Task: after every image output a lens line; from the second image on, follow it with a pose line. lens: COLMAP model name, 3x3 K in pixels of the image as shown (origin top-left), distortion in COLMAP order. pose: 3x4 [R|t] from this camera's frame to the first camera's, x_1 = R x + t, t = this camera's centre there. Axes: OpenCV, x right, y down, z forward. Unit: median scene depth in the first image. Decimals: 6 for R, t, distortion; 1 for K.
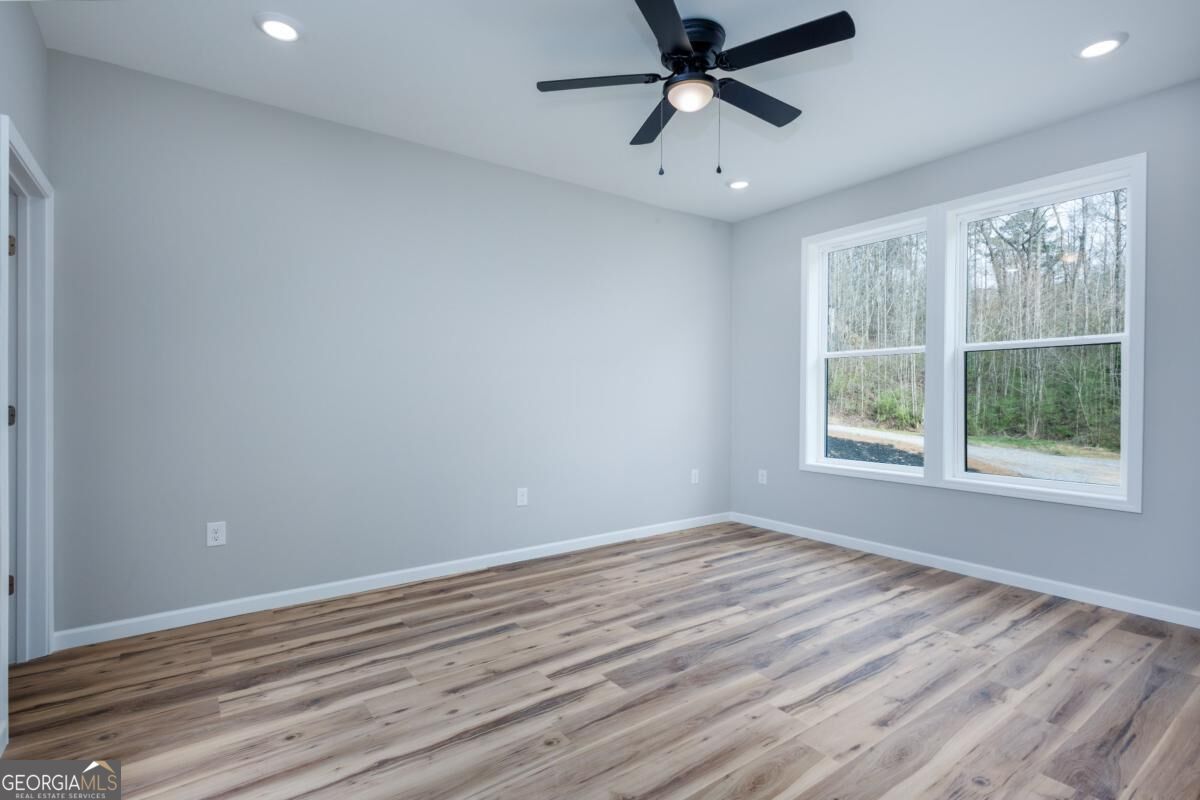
lens RADIAL K [[566.6, 0, 608.3], [0, 566.6, 398.3], [0, 0, 1]] dist [0.000632, 0.000080]
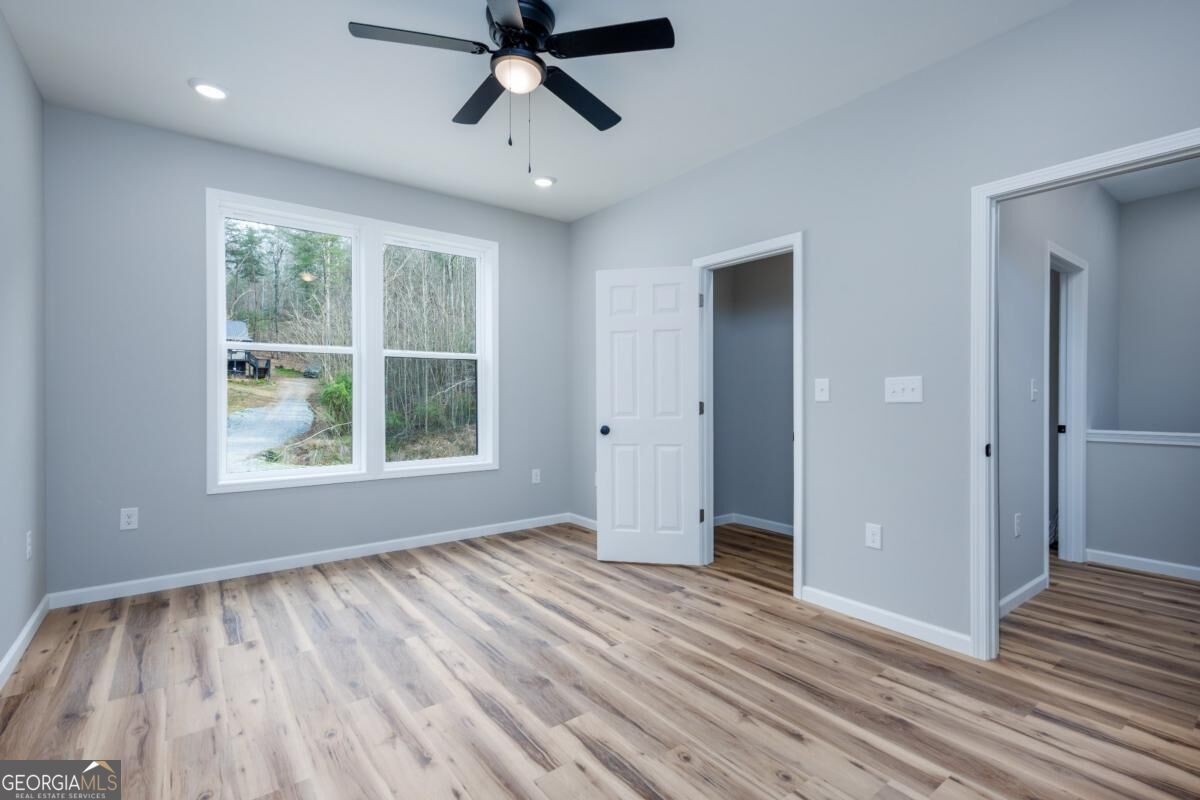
lens RADIAL K [[566.6, 0, 608.3], [0, 566.6, 398.3], [0, 0, 1]] dist [0.000632, 0.000080]
pose [[-0.026872, -0.008143, 0.999606, -0.714556], [0.006232, 0.999946, 0.008314, -0.012657], [-0.999619, 0.006453, -0.026820, 0.773761]]
